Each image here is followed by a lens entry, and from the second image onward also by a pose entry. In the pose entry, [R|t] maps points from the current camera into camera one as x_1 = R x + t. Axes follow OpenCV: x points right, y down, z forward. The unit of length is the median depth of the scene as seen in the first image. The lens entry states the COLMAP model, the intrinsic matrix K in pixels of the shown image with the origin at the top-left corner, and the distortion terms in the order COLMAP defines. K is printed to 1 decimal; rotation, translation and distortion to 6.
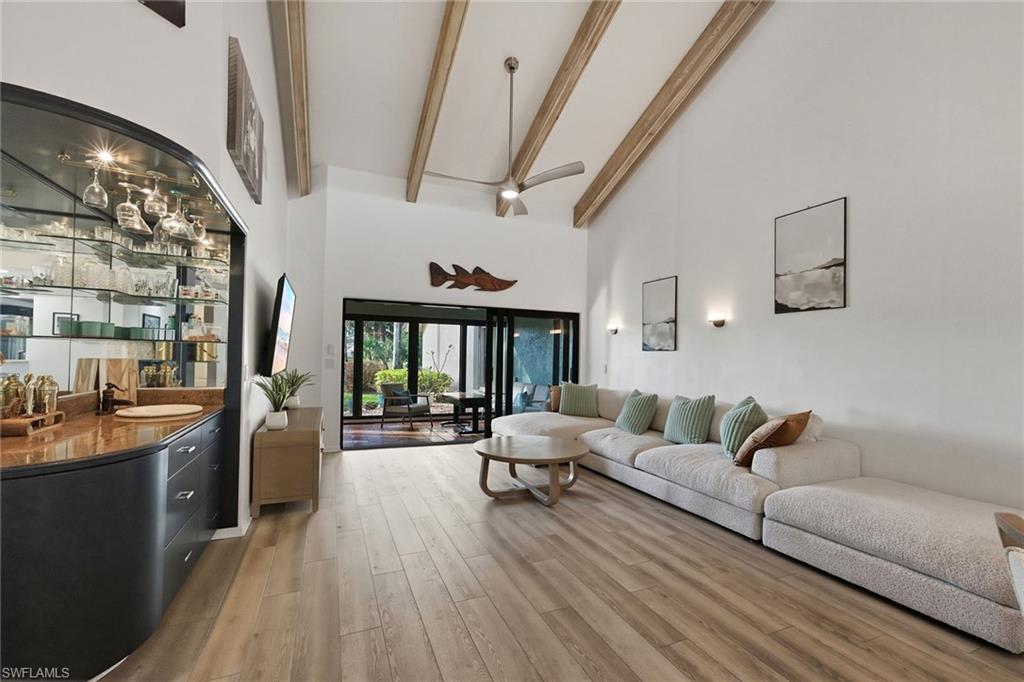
lens RADIAL K [[459.2, 0, 511.3], [0, 459.2, 365.3], [0, 0, 1]] dist [-0.051740, 0.034882]
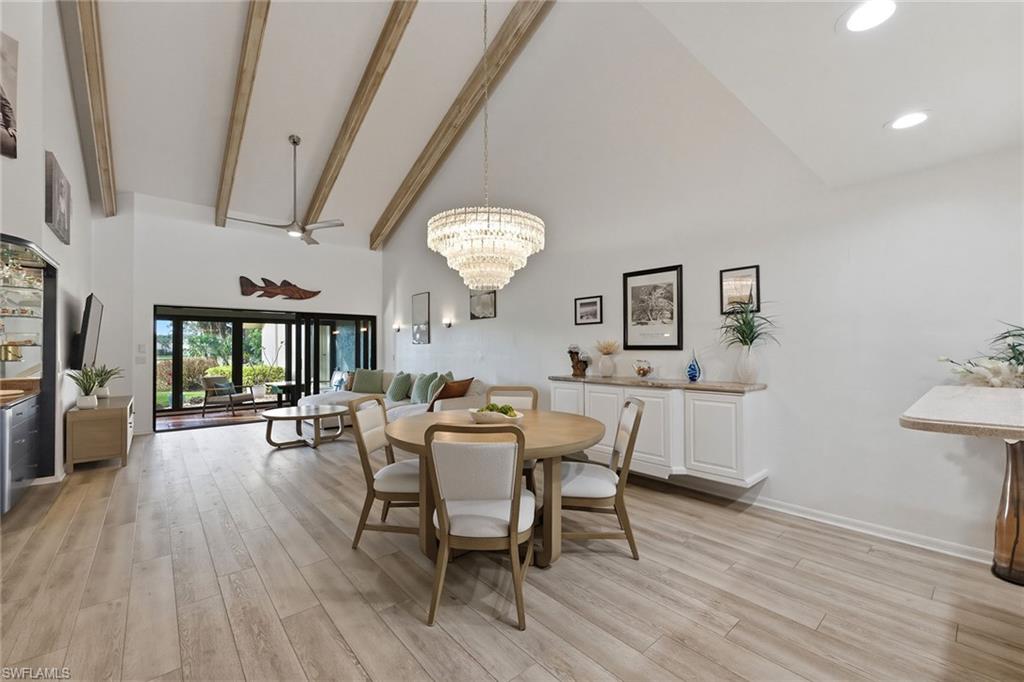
lens RADIAL K [[425.5, 0, 516.1], [0, 425.5, 350.0], [0, 0, 1]] dist [-0.000931, -0.000243]
pose [[0.946555, -0.025976, 0.321495, 0.169957], [0.030797, 0.999476, -0.009919, 0.010787], [-0.321069, 0.019290, 0.946859, -0.360110]]
